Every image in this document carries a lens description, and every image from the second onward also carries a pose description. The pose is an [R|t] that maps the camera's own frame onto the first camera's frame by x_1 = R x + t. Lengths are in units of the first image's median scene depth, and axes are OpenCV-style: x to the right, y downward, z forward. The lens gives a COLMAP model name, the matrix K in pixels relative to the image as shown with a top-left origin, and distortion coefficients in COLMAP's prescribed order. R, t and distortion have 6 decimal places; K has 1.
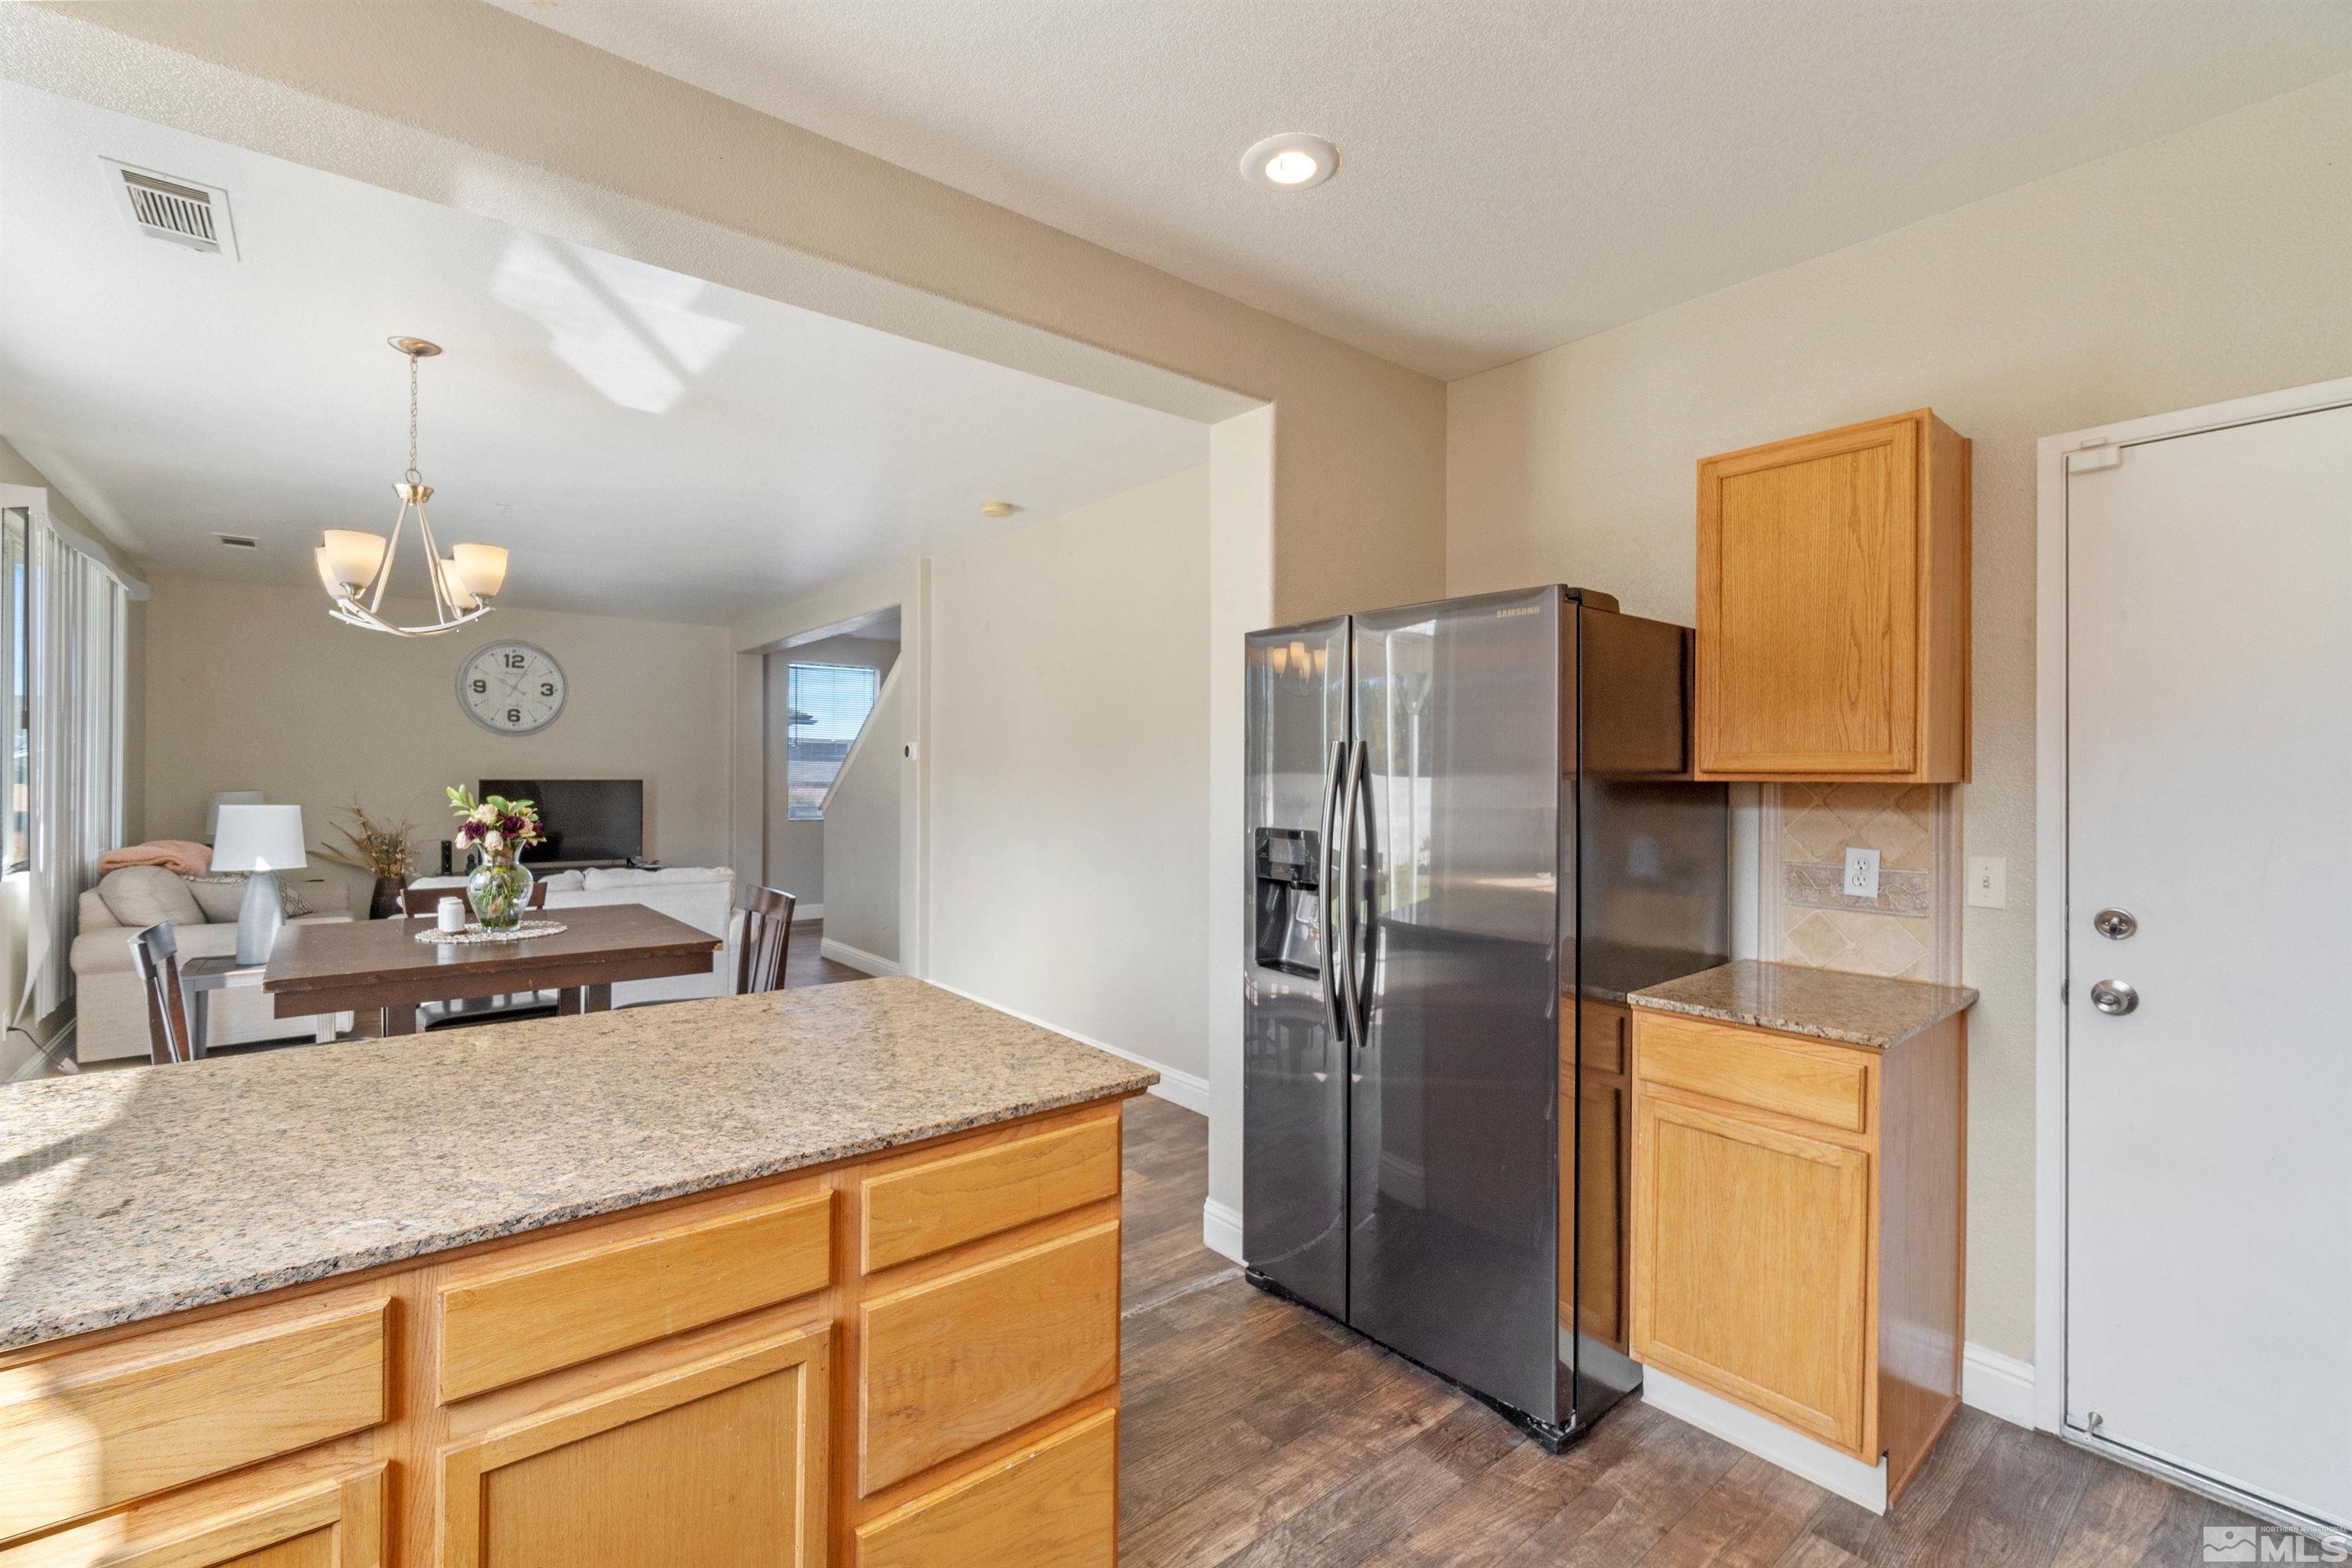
lens RADIAL K [[1018.9, 0, 1178.0], [0, 1018.9, 774.7], [0, 0, 1]] dist [-0.005864, 0.000521]
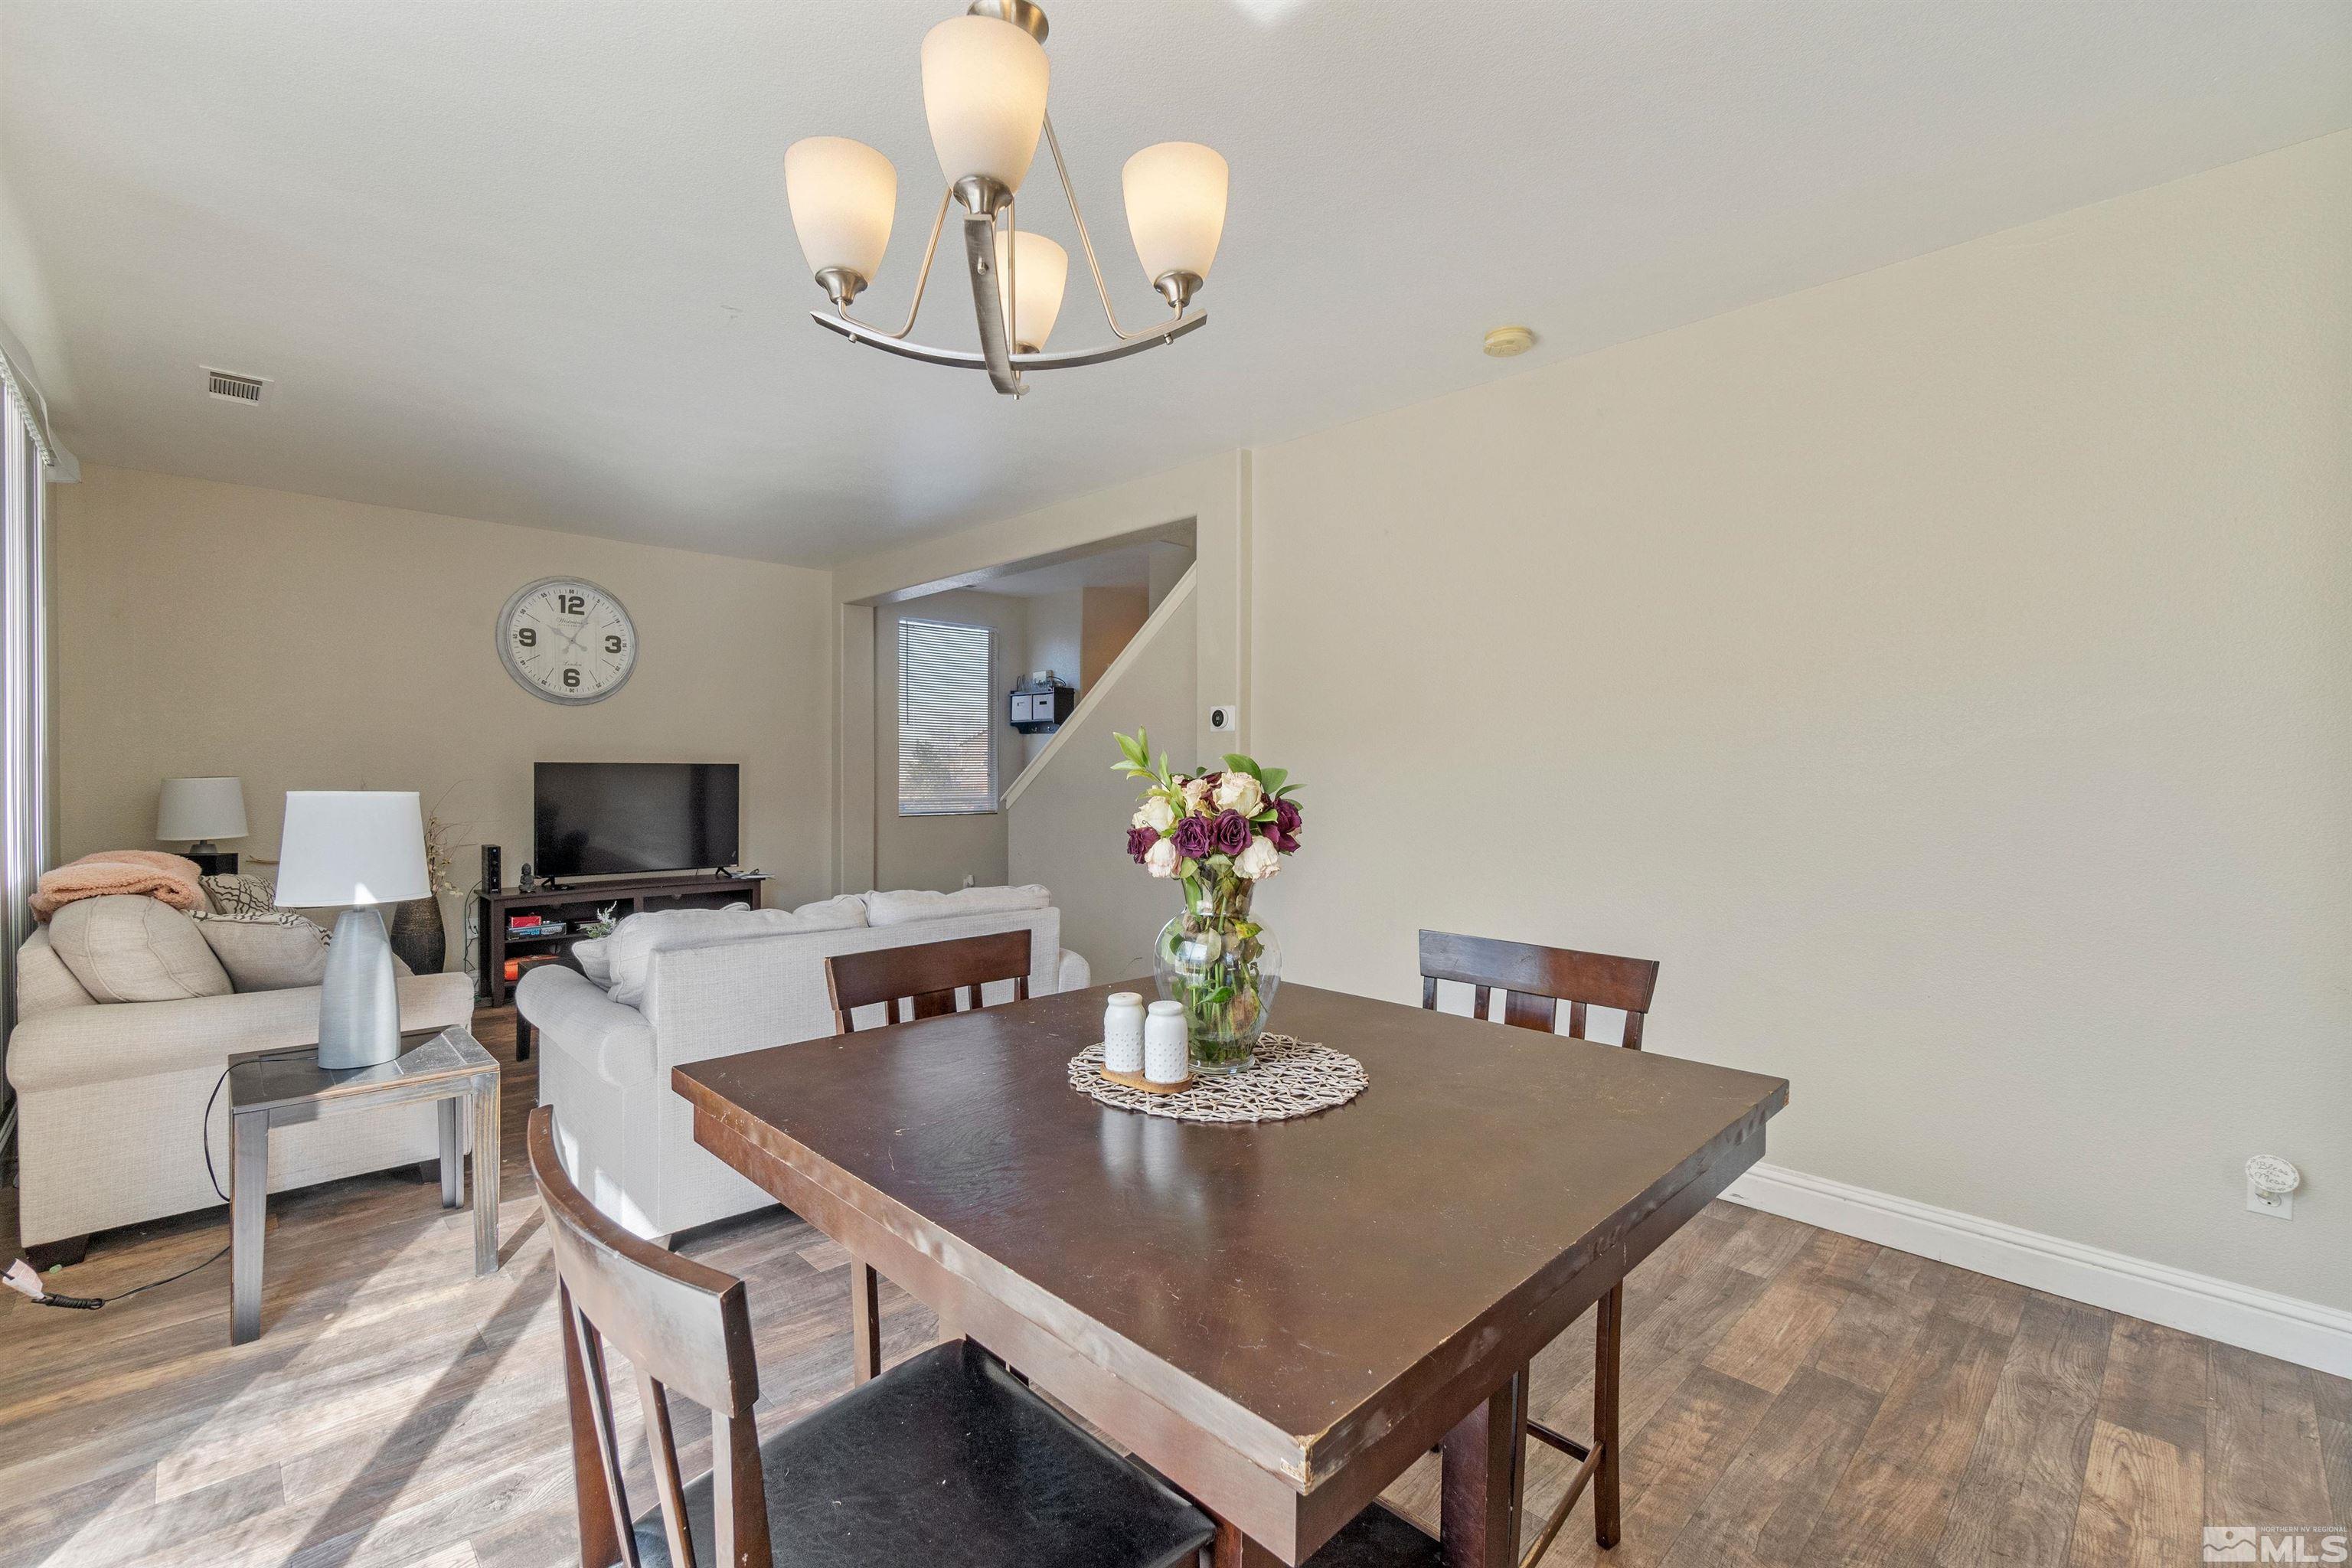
lens RADIAL K [[1018.9, 0, 1167.2], [0, 1018.9, 781.1], [0, 0, 1]] dist [-0.005864, 0.000521]
pose [[0.997034, -0.001693, 0.076949, -0.278204], [0.000885, 0.999944, 0.010541, 0.010703], [-0.076962, -0.010442, 0.996979, 0.221827]]
